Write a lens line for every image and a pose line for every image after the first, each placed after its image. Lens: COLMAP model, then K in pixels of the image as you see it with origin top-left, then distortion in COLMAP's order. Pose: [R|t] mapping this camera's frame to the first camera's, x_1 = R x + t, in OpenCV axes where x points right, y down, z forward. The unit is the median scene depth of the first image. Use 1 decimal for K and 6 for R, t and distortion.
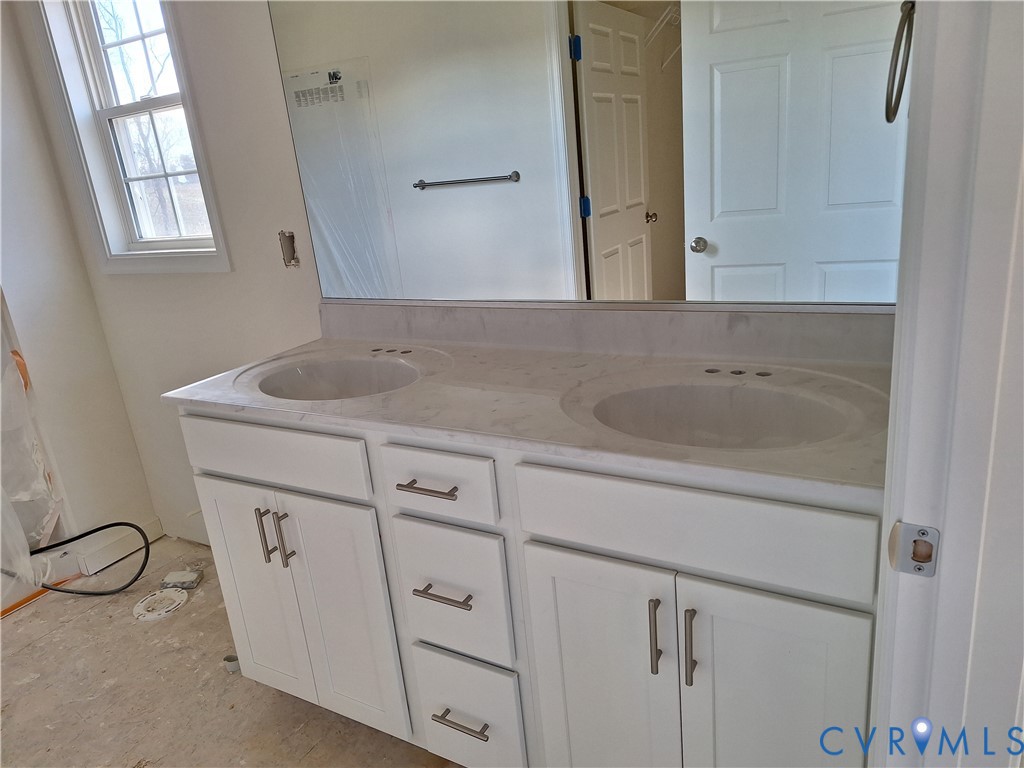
lens RADIAL K [[709.5, 0, 514.1], [0, 709.5, 387.1], [0, 0, 1]] dist [0.092408, -0.086694]
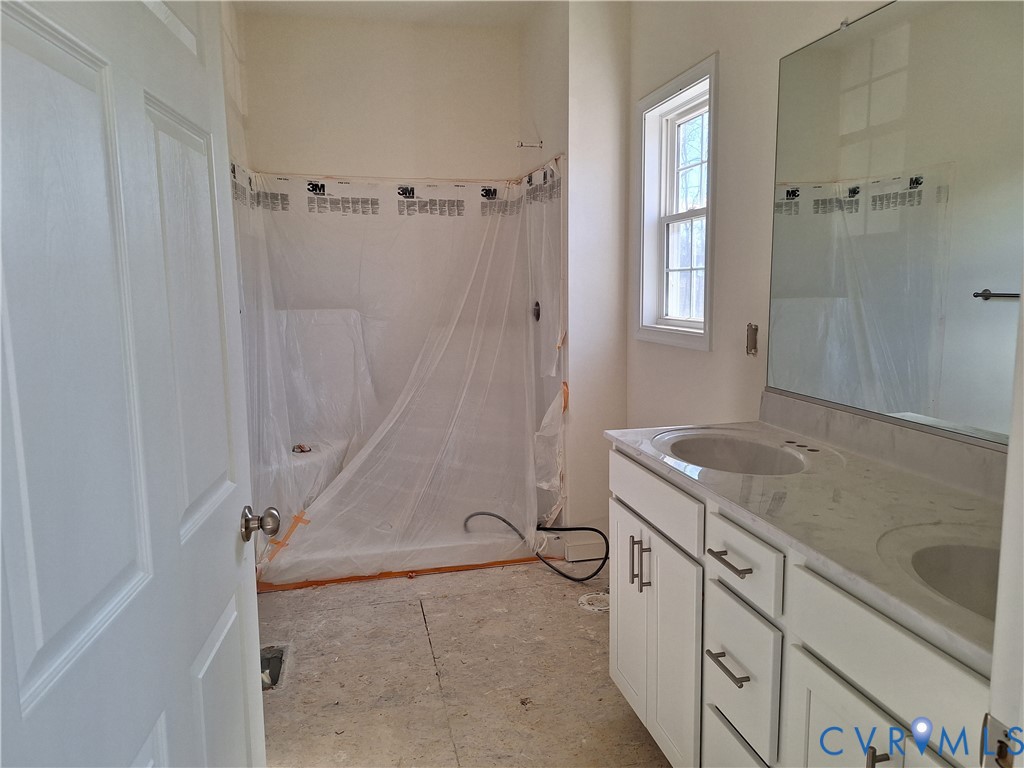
lens RADIAL K [[709.5, 0, 514.1], [0, 709.5, 387.1], [0, 0, 1]] dist [0.092408, -0.086694]
pose [[0.689429, 0.198043, -0.696754, 0.214659], [-0.276601, 0.960985, -0.000546, -0.014281], [0.669462, 0.193099, 0.717310, -0.045620]]
